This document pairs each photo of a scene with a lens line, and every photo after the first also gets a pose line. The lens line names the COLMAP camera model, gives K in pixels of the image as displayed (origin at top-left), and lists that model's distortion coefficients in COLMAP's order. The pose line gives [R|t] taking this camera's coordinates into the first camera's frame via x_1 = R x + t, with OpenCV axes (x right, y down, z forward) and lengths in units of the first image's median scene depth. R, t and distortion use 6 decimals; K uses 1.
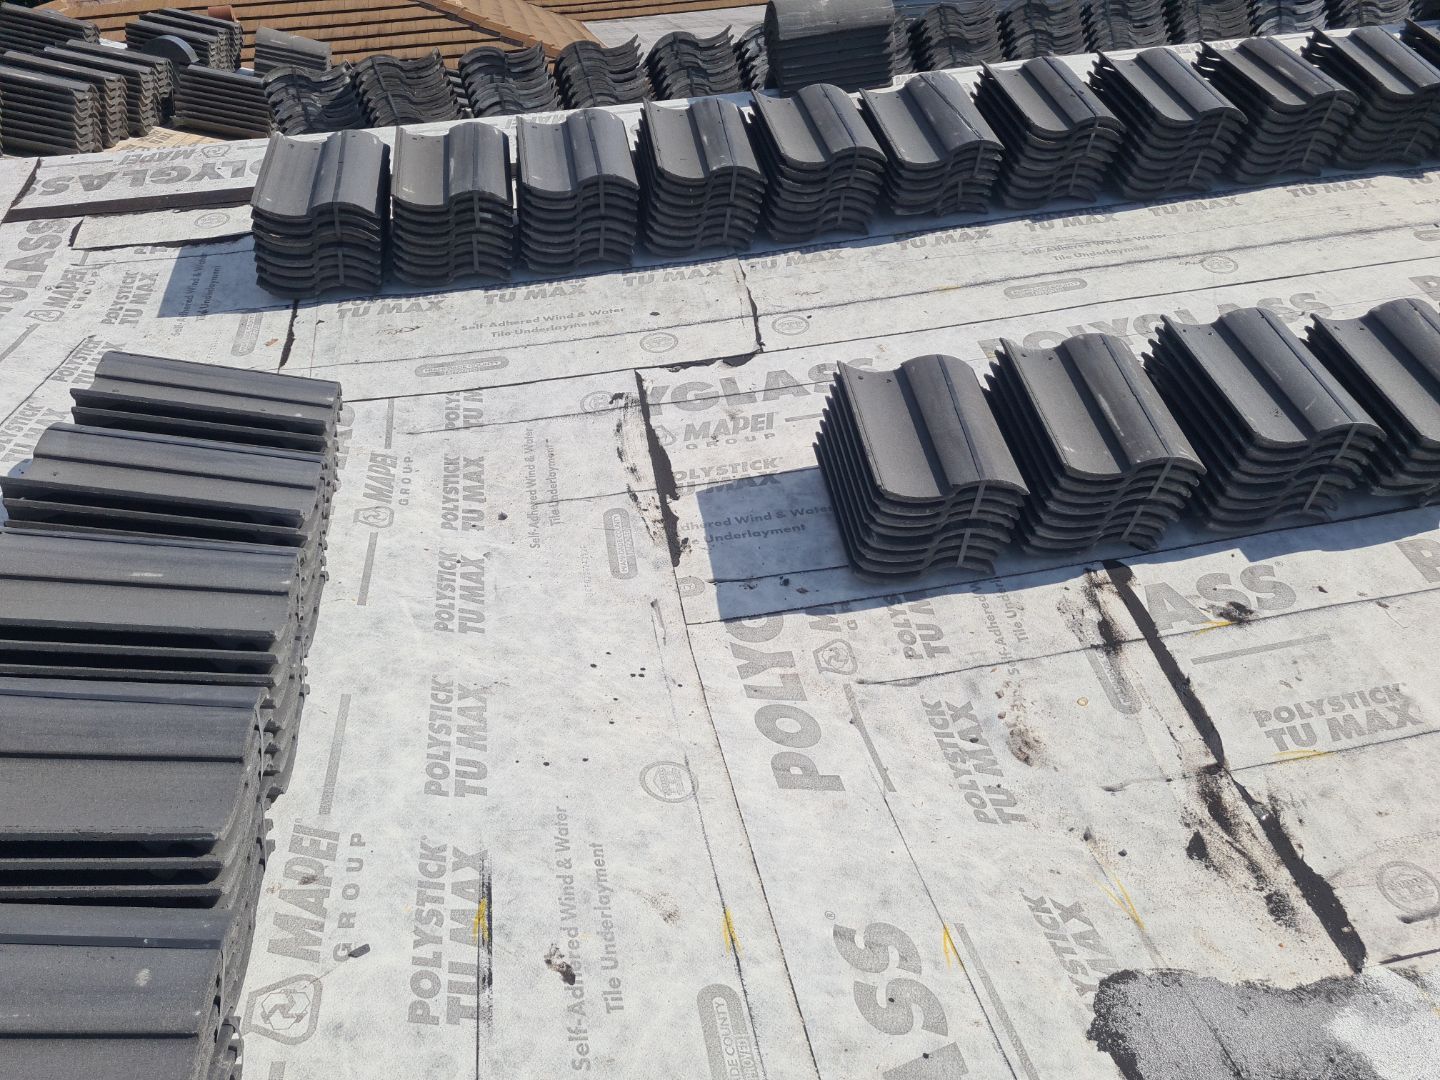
lens RADIAL K [[1064.7, 0, 724.2], [0, 1064.7, 531.4], [0, 0, 1]] dist [0.053751, -0.038617]
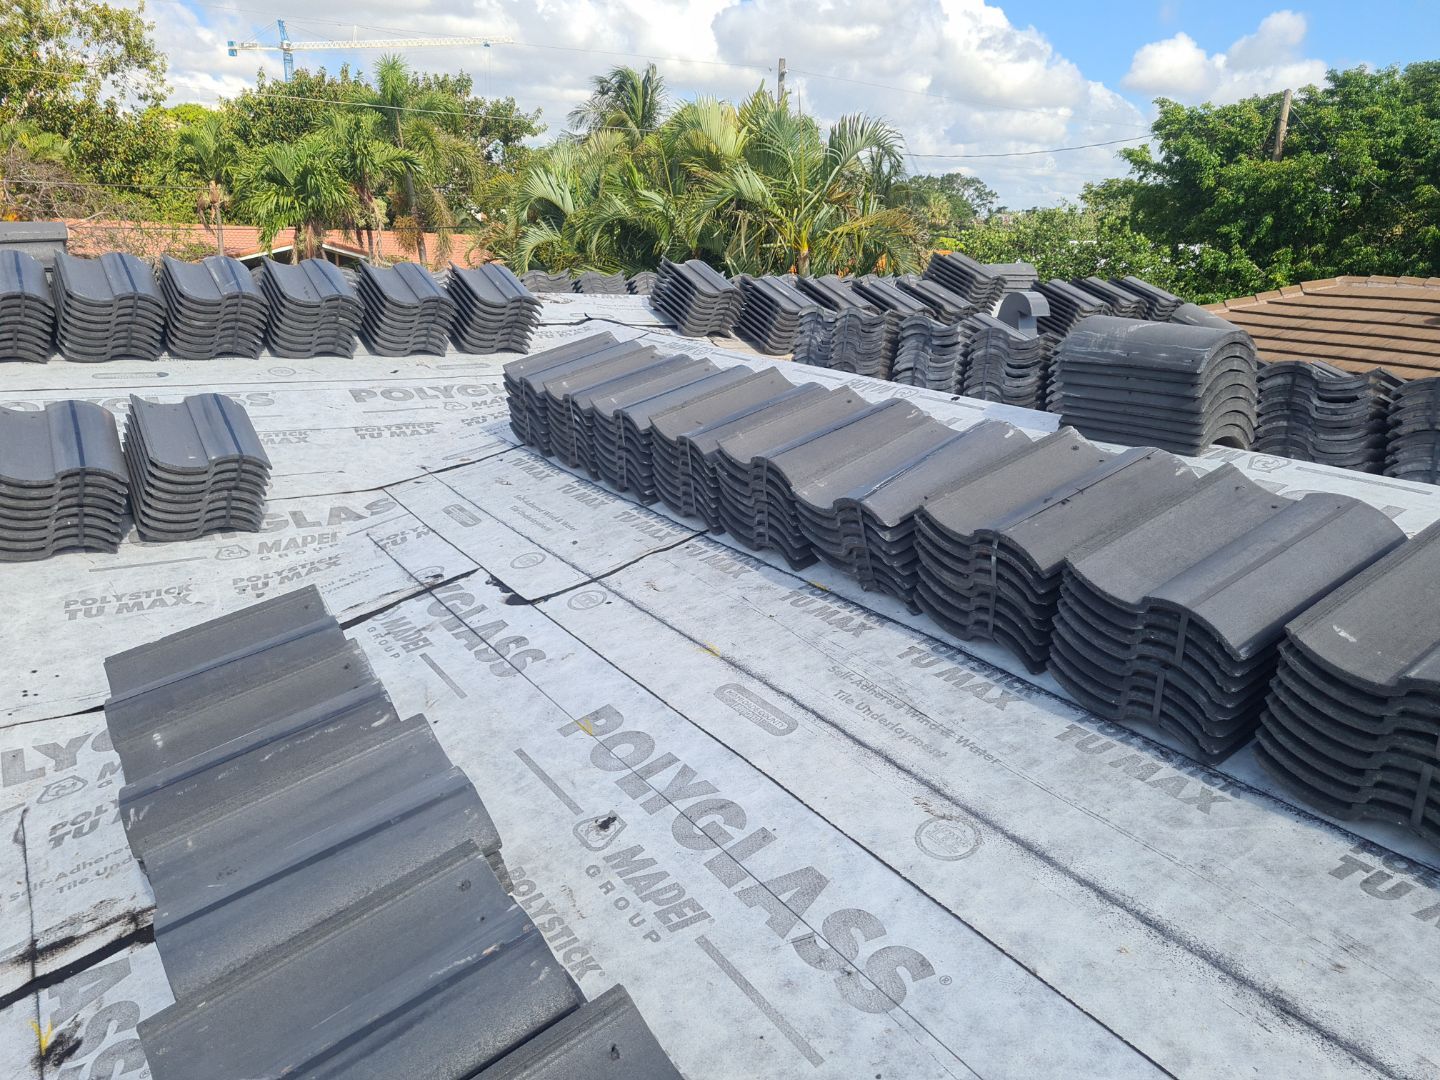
lens RADIAL K [[1064.7, 0, 724.2], [0, 1064.7, 531.4], [0, 0, 1]] dist [0.053751, -0.038617]
pose [[0.388728, 0.330682, -0.859965, 0.772606], [-0.514779, 0.852049, 0.094943, -0.347932], [0.764129, 0.405785, 0.501444, 0.552450]]
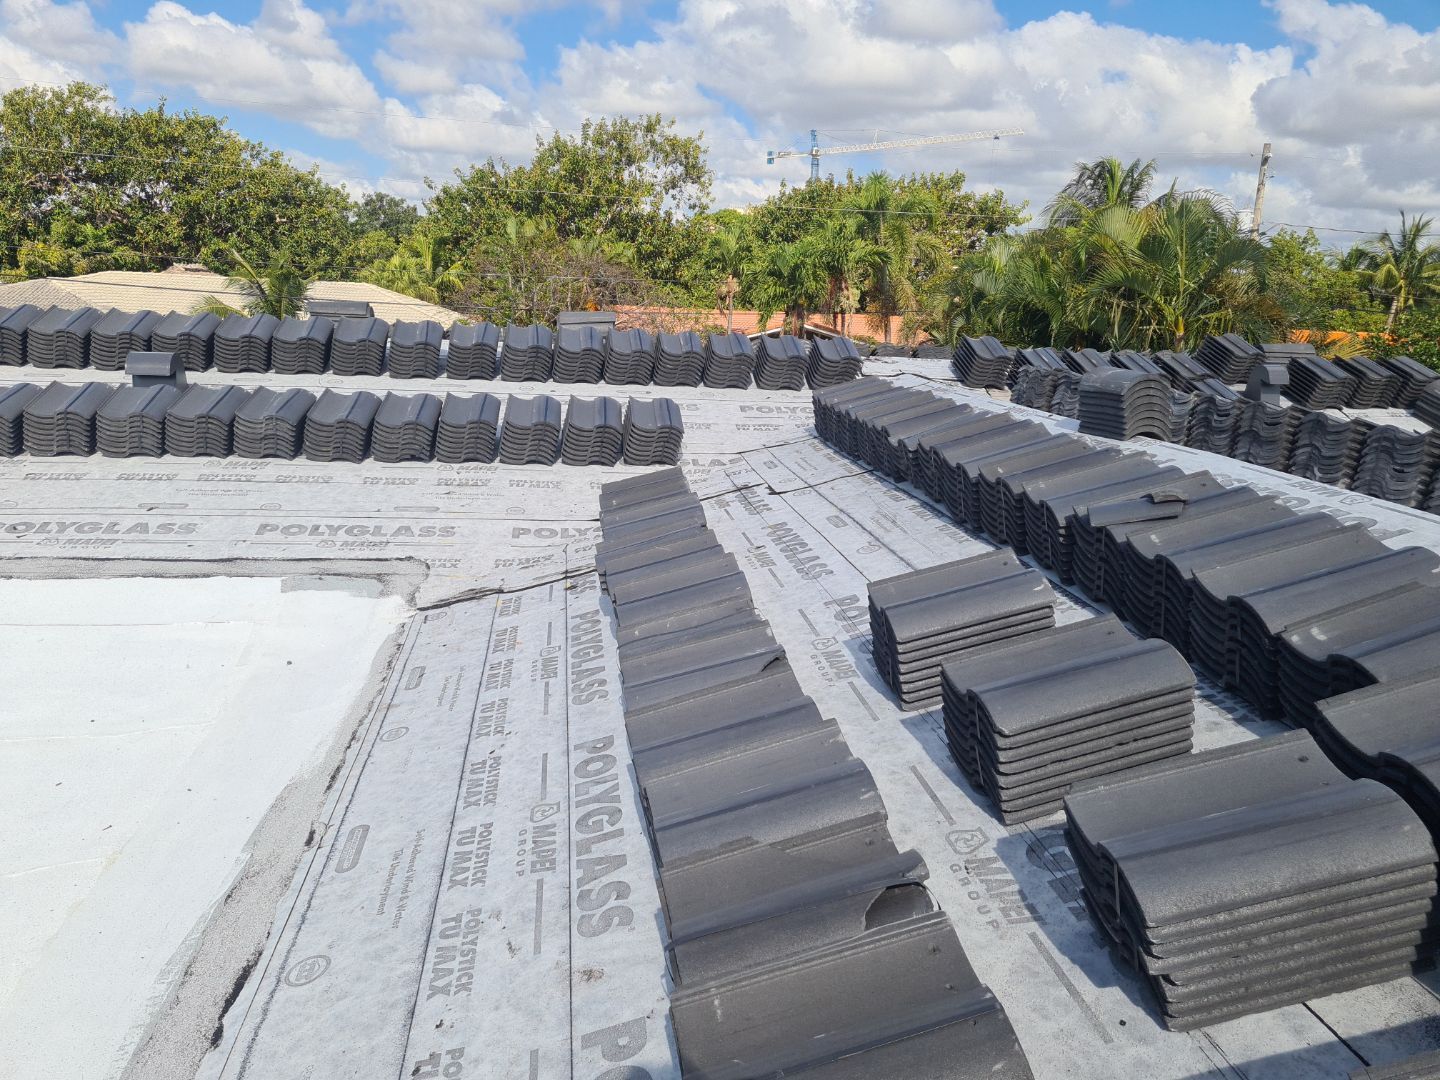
lens RADIAL K [[1083.4, 0, 715.1], [0, 1083.4, 519.3], [0, 0, 1]] dist [0.070160, -0.056898]
pose [[-0.048503, 0.270388, -0.961529, 1.716176], [-0.528896, 0.809672, 0.254364, -0.501626], [0.847300, 0.520886, 0.103735, 0.629544]]
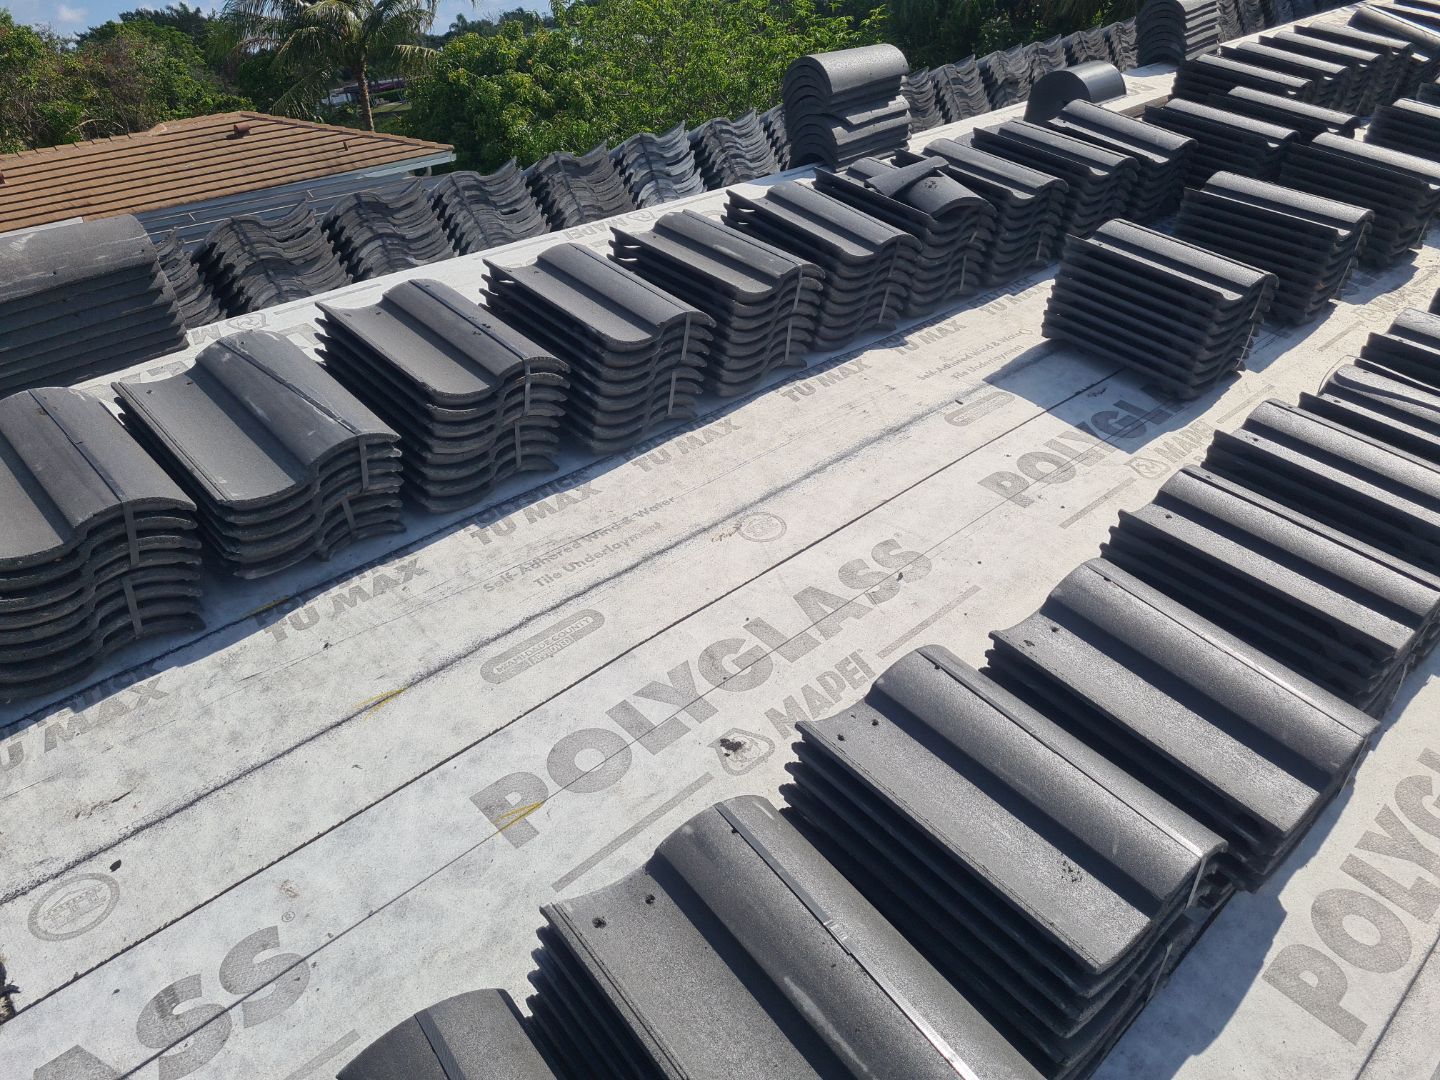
lens RADIAL K [[1083.4, 0, 715.1], [0, 1083.4, 519.3], [0, 0, 1]] dist [0.070160, -0.056898]
pose [[0.843176, -0.268215, 0.465957, 0.106803], [0.337312, 0.938787, -0.069998, -0.201084], [-0.418659, 0.216193, 0.882034, 0.377313]]
